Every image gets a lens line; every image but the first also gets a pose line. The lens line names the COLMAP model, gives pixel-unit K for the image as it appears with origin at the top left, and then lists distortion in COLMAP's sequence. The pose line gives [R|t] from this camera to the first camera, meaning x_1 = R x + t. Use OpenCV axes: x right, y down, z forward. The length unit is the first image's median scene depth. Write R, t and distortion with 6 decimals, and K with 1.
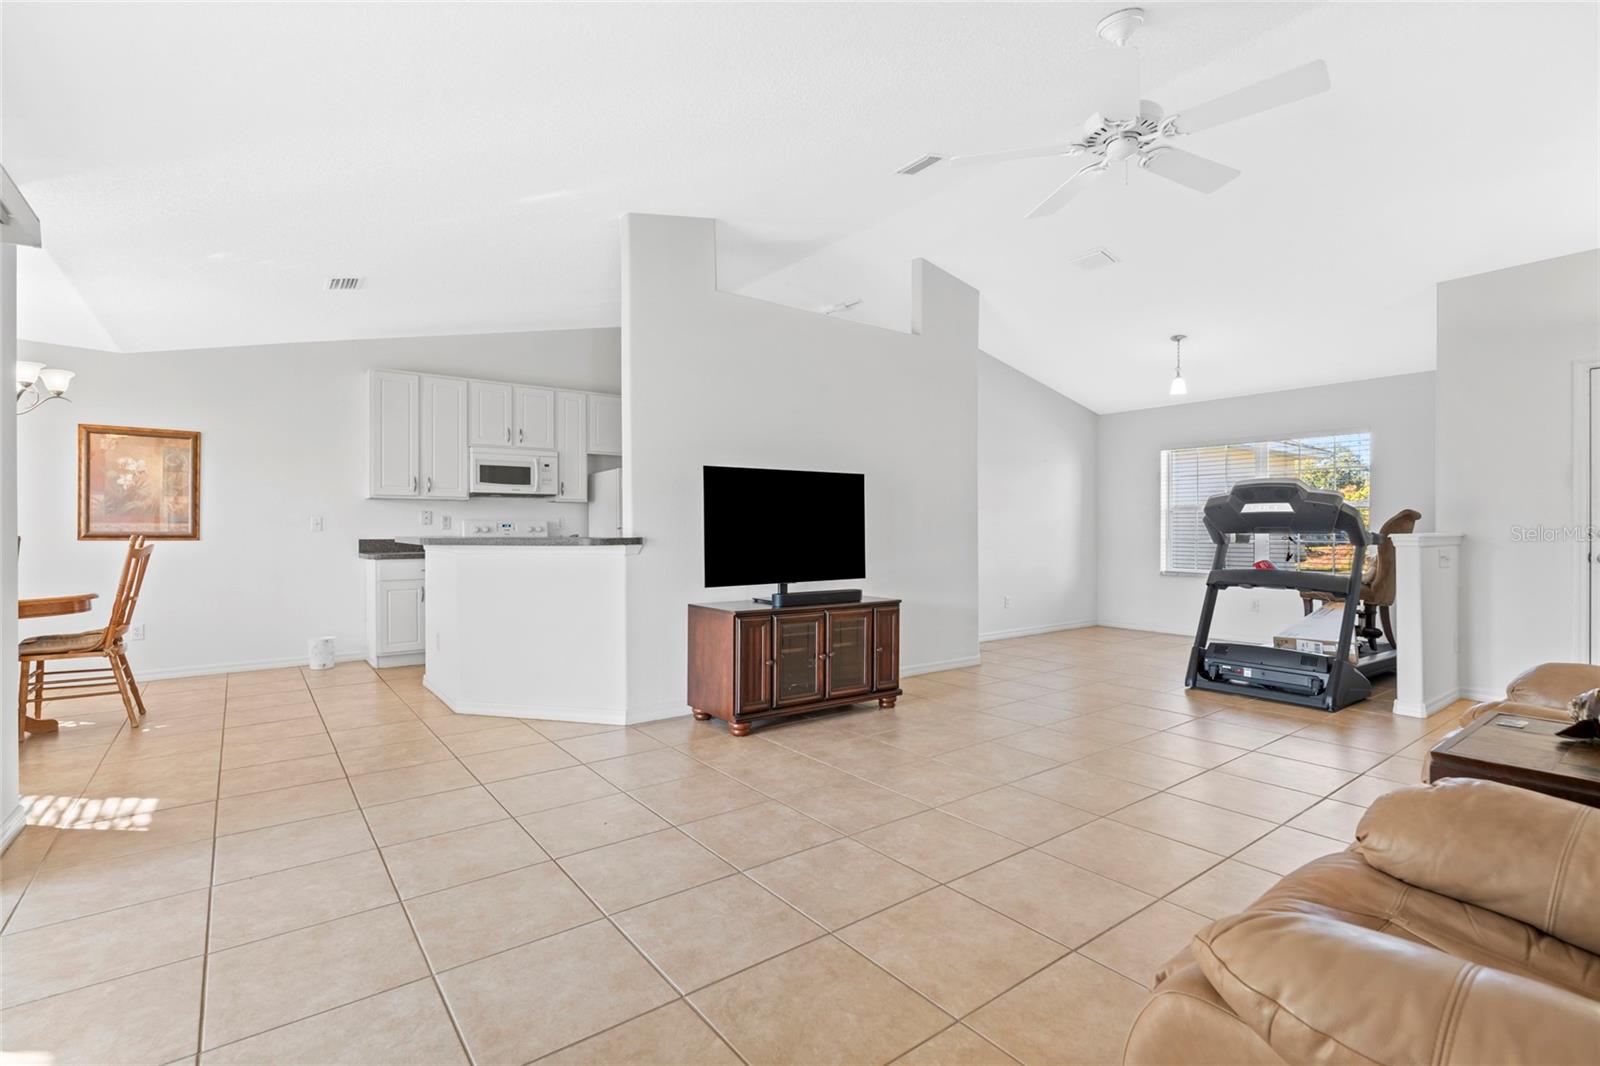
lens RADIAL K [[751.8, 0, 799.0], [0, 751.8, 526.7], [0, 0, 1]] dist [-0.001968, 0.000192]
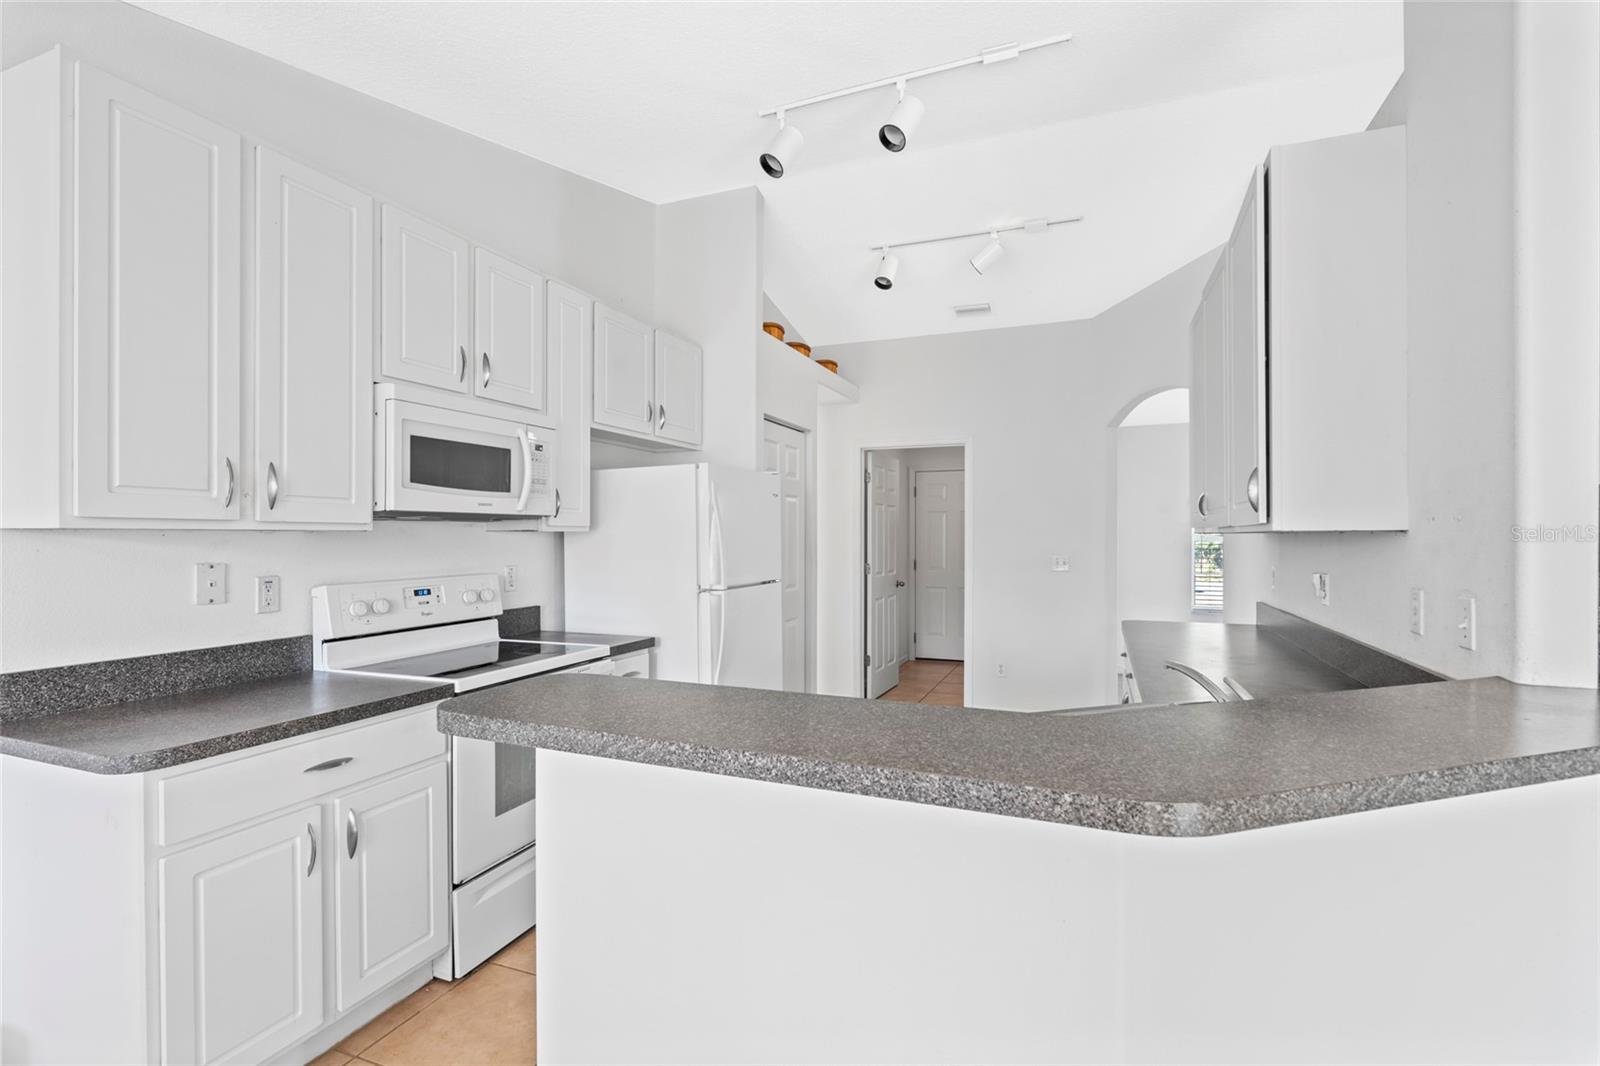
lens RADIAL K [[751.8, 0, 792.9], [0, 751.8, 532.0], [0, 0, 1]] dist [-0.001968, 0.000192]
pose [[0.859929, 0.002202, 0.510409, -0.447307], [-0.000922, 0.999996, -0.002760, -0.034115], [-0.510413, 0.001902, 0.859927, 0.587346]]
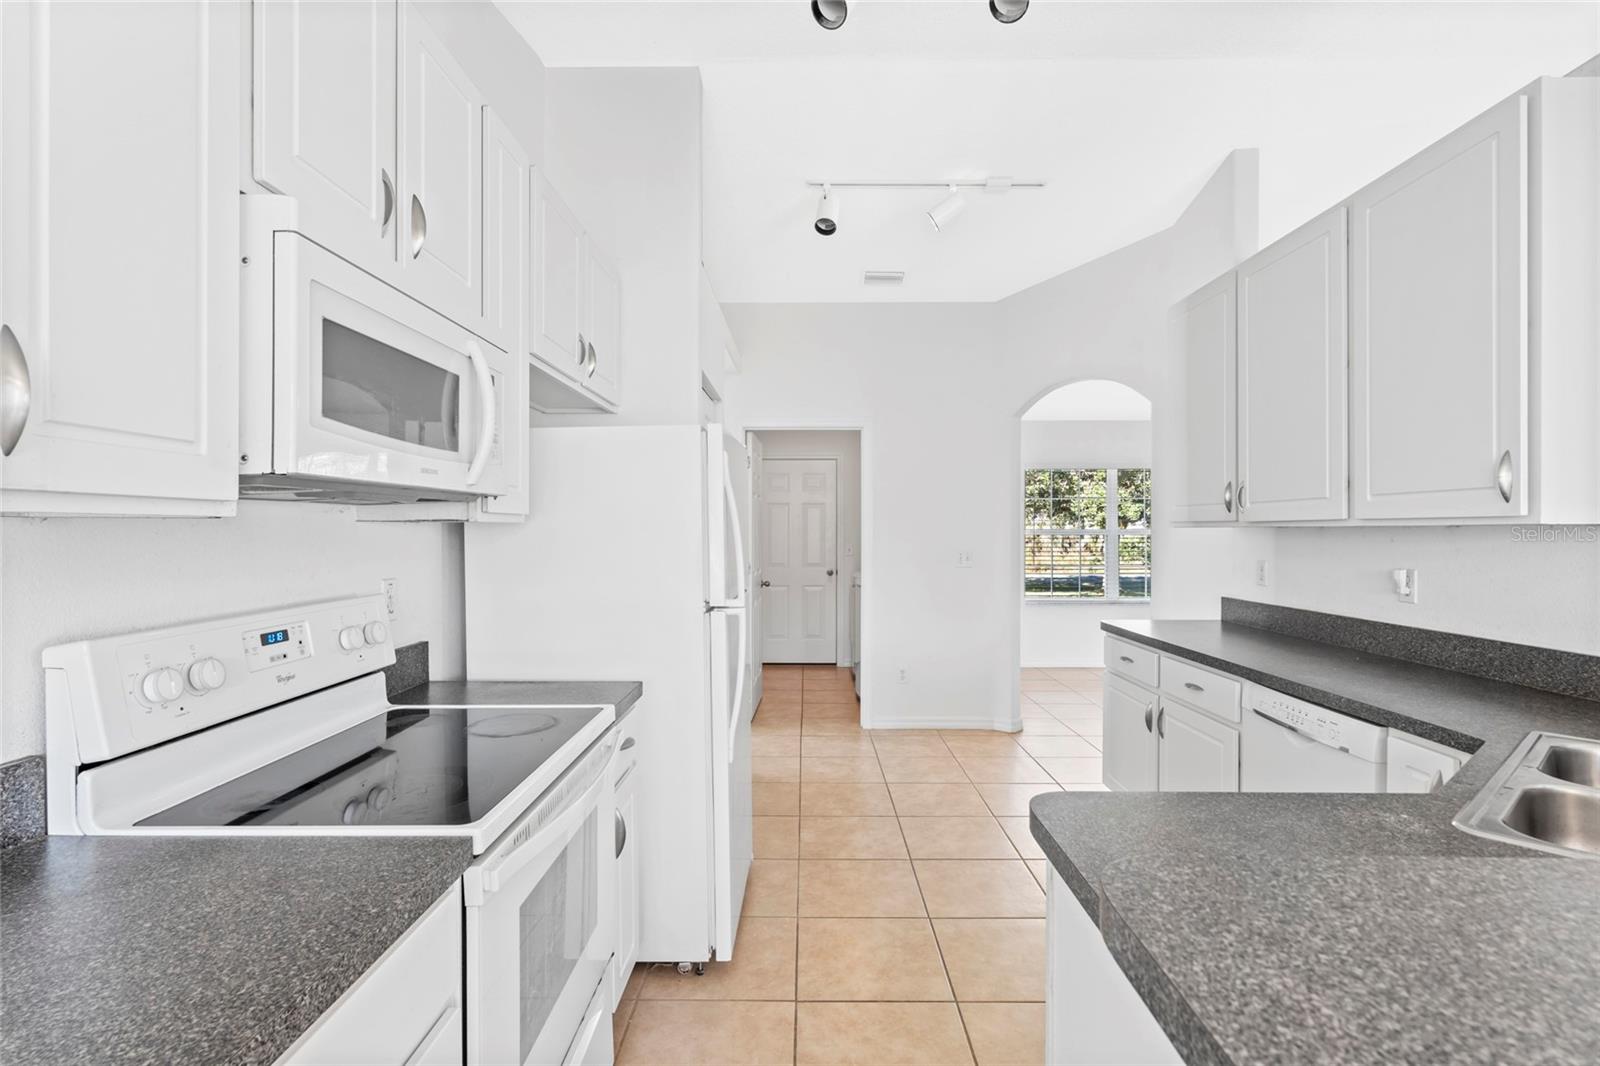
lens RADIAL K [[751.8, 0, 802.9], [0, 751.8, 532.8], [0, 0, 1]] dist [-0.001968, 0.000192]
pose [[0.612498, -0.002808, 0.790467, -0.489660], [-0.002177, 0.999984, 0.005239, -0.033367], [-0.790469, -0.004930, 0.612482, 0.799089]]
